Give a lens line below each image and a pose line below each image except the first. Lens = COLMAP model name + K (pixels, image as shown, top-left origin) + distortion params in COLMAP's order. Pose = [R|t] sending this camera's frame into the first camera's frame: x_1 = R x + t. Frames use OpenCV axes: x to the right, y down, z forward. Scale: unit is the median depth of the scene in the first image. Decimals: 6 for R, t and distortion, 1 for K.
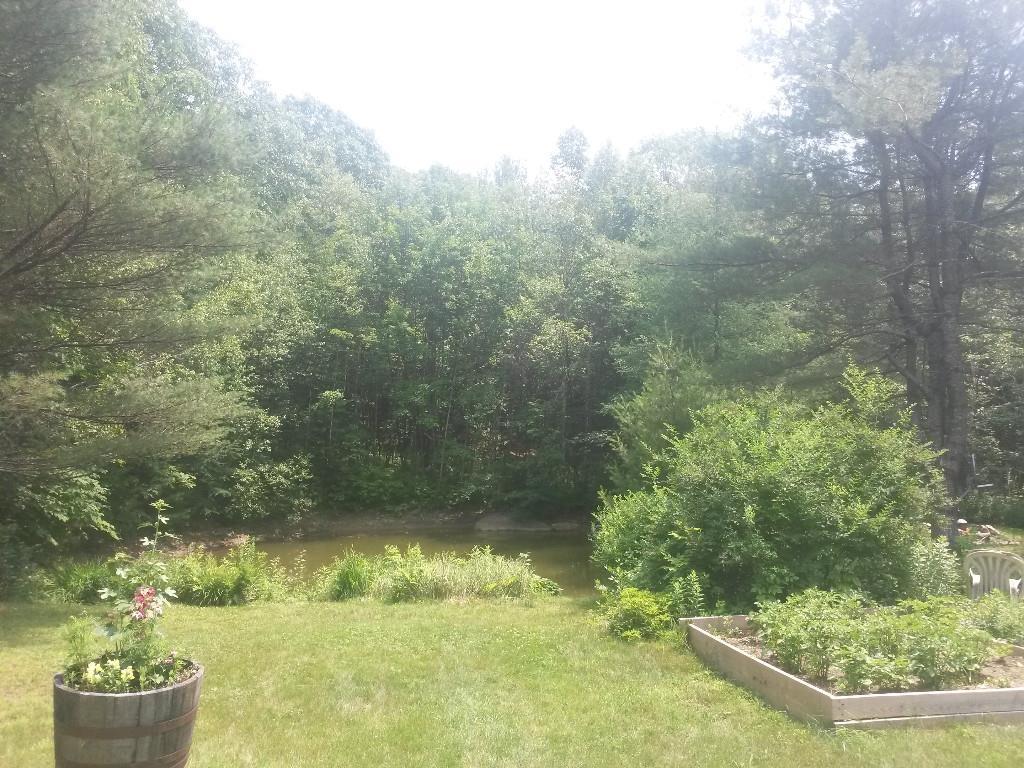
lens RADIAL K [[843.0, 0, 515.0], [0, 843.0, 379.2], [0, 0, 1]] dist [0.090430, -0.124973]
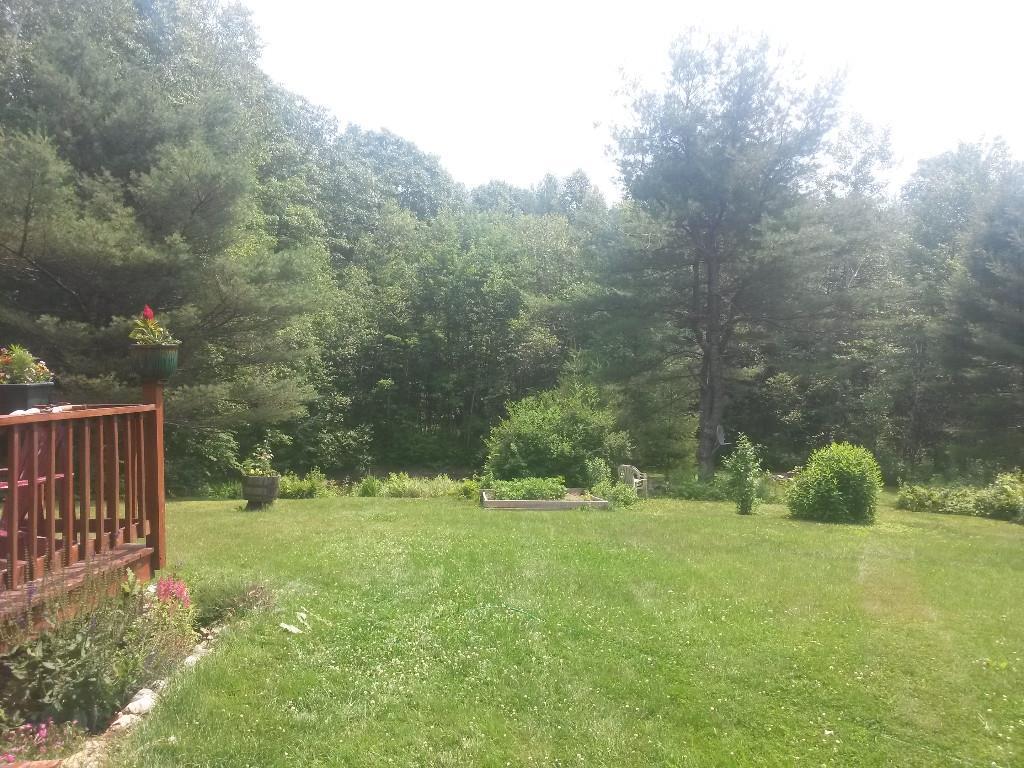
lens RADIAL K [[843.0, 0, 494.2], [0, 843.0, 379.4], [0, 0, 1]] dist [0.090430, -0.124973]
pose [[0.990693, 0.004402, -0.136044, 0.147949], [-0.000677, 0.999624, 0.027416, -0.023804], [0.136114, -0.027068, 0.990323, -0.351169]]
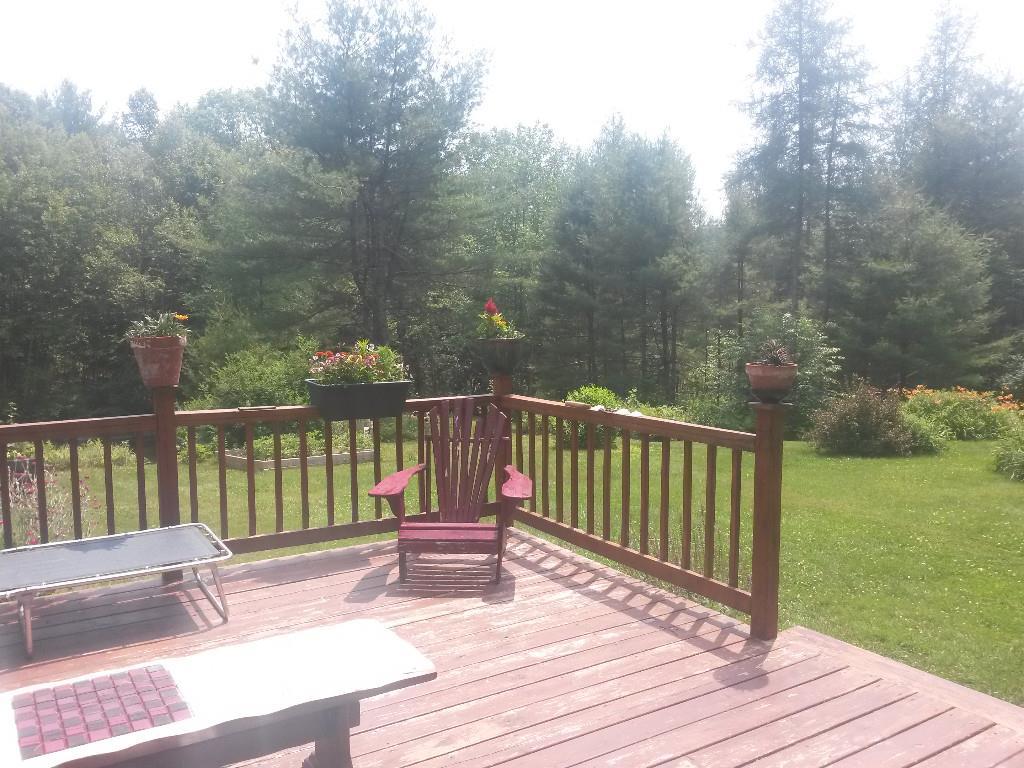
lens RADIAL K [[843.0, 0, 506.5], [0, 843.0, 385.7], [0, 0, 1]] dist [0.090430, -0.124973]
pose [[0.889740, -0.031747, 0.455363, -0.037033], [-0.017340, 0.994508, 0.103216, -0.036237], [-0.456139, -0.099731, 0.884303, -0.348609]]
